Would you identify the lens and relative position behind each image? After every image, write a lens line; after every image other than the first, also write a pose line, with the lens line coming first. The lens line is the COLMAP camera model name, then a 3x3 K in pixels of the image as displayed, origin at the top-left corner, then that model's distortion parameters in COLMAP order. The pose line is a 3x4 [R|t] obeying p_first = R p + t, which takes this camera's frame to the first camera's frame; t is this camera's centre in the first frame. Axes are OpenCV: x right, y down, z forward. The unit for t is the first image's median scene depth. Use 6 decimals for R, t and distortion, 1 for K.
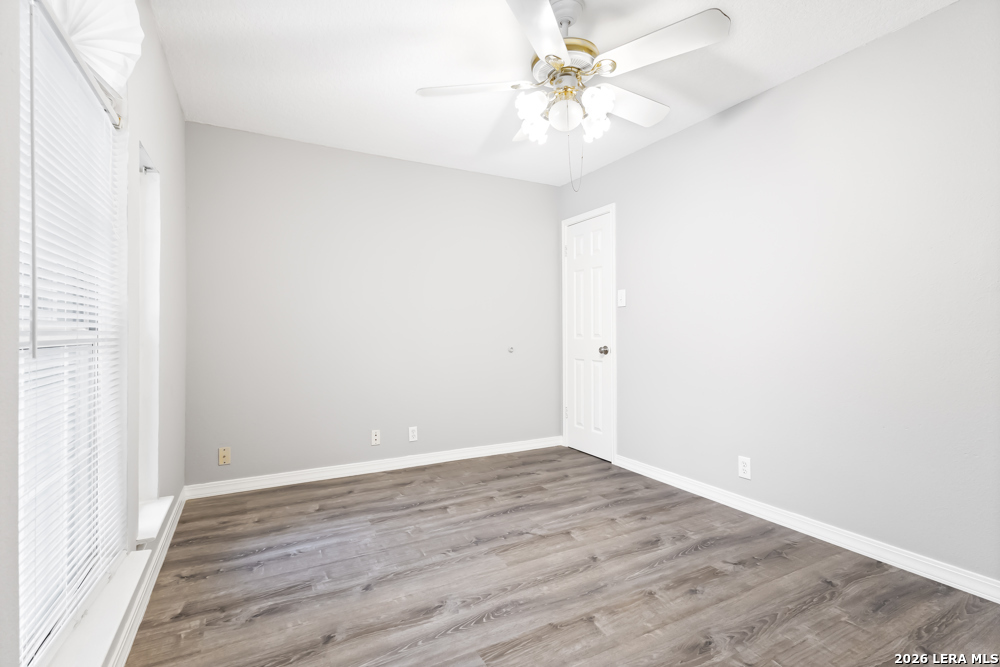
lens RADIAL K [[460.2, 0, 504.1], [0, 460.2, 333.8], [0, 0, 1]] dist [-0.001439, 0.003252]
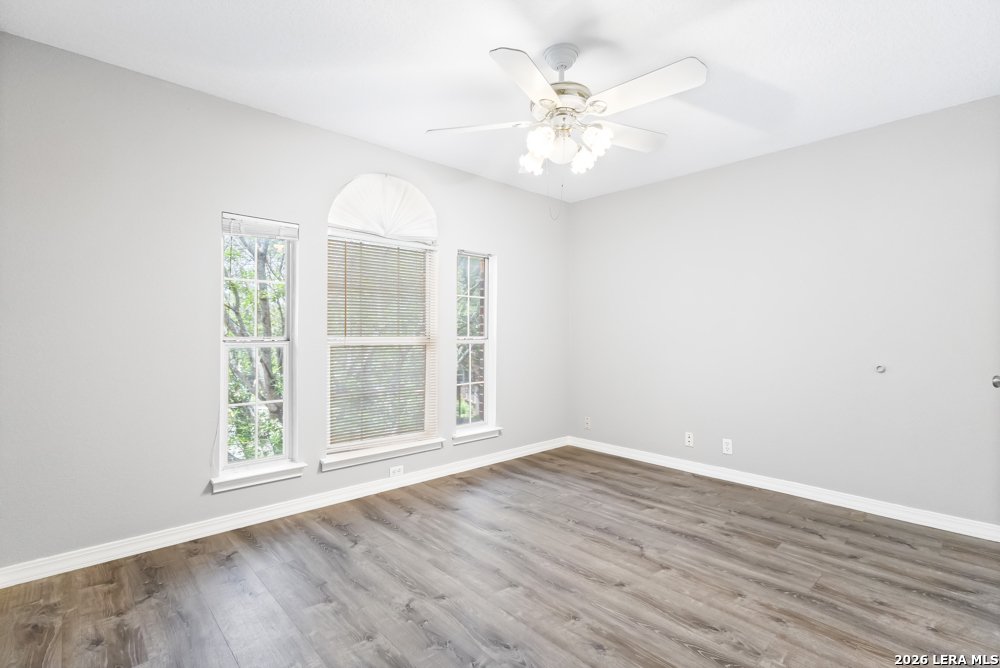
lens RADIAL K [[460.2, 0, 508.9], [0, 460.2, 332.6], [0, 0, 1]] dist [-0.001439, 0.003252]
pose [[0.263328, 0.002000, -0.964704, 0.822818], [-0.007122, 0.999975, 0.000129, -0.023154], [0.964680, 0.006837, 0.263335, 0.411114]]
